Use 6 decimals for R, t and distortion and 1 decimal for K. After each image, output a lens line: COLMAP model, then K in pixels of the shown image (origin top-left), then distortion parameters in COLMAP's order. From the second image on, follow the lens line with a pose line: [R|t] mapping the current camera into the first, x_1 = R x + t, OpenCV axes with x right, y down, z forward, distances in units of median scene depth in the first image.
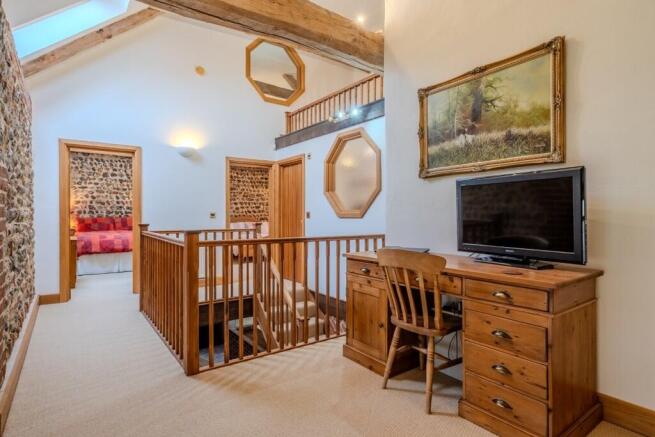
lens RADIAL K [[348.9, 0, 327.6], [0, 348.9, 219.5], [0, 0, 1]] dist [0.001795, 0.000471]
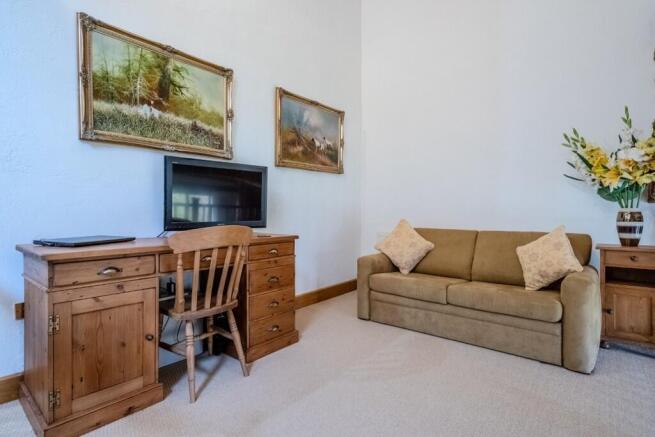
lens RADIAL K [[337.9, 0, 326.2], [0, 337.9, 216.7], [0, 0, 1]] dist [0.006772, 0.000726]
pose [[-0.254505, -0.013055, 0.966983, -0.474476], [0.007488, 0.999852, 0.015469, 0.030573], [-0.967042, 0.011178, -0.254370, 0.618403]]
